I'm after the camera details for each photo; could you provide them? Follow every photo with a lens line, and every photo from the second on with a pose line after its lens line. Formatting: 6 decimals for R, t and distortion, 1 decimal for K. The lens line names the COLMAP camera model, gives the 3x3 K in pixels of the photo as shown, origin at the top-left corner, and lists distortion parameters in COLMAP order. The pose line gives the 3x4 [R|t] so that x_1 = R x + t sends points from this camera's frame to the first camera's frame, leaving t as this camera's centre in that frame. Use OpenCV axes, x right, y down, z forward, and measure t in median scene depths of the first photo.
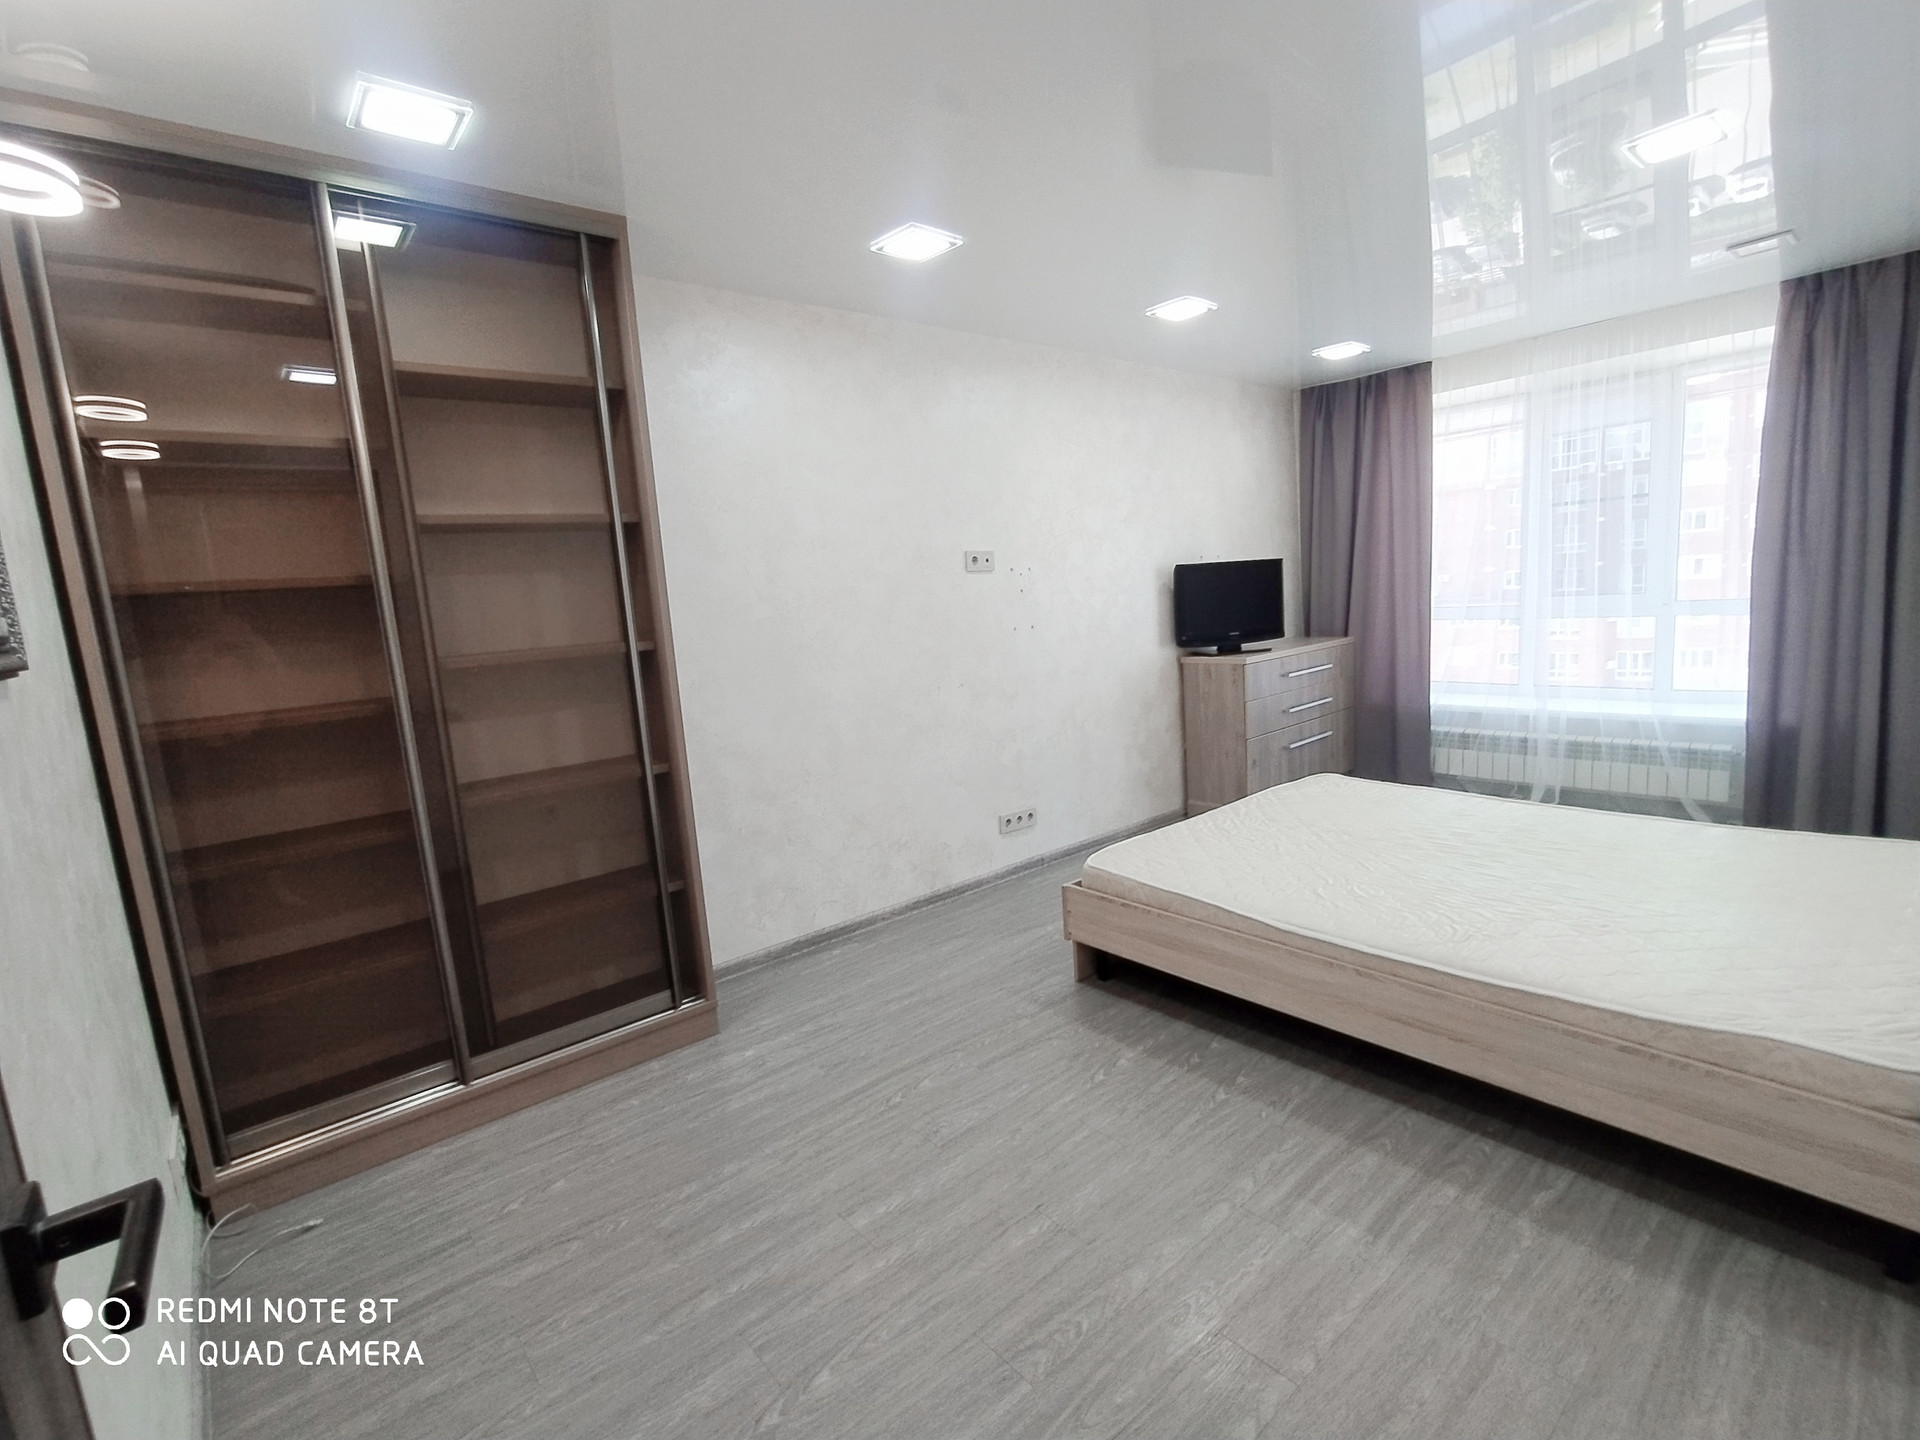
lens RADIAL K [[887.4, 0, 975.8], [0, 887.4, 712.9], [0, 0, 1]] dist [-0.026405, 0.006538]
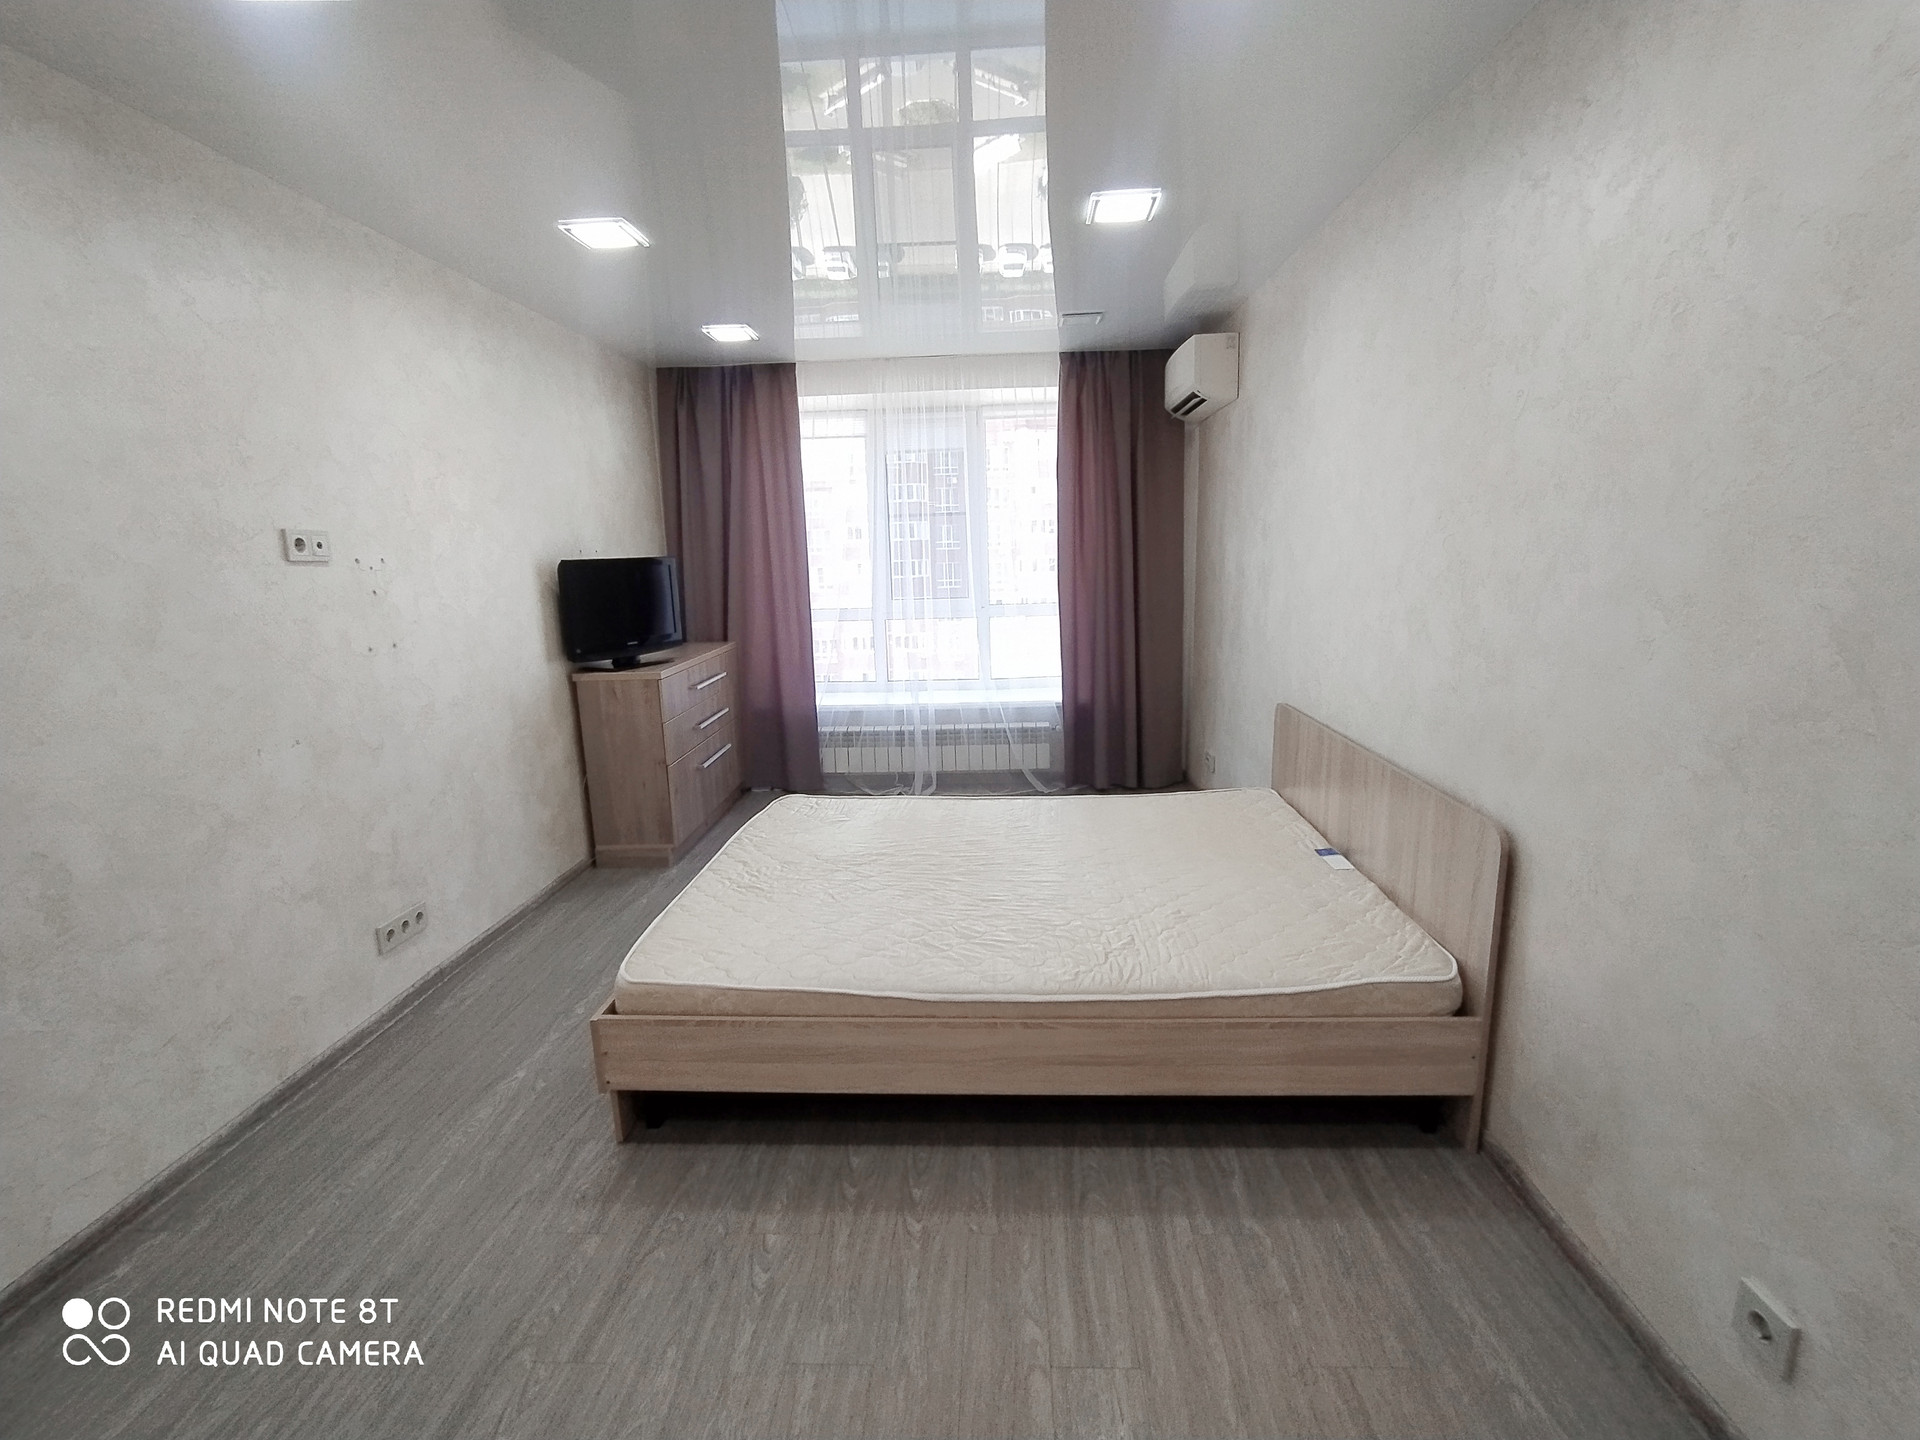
lens RADIAL K [[887.4, 0, 963.7], [0, 887.4, 723.8], [0, 0, 1]] dist [-0.026405, 0.006538]
pose [[0.688699, -0.093823, 0.718951, -0.125183], [0.080834, 0.995346, 0.052460, -0.036354], [-0.720527, 0.021987, 0.693078, 0.211814]]
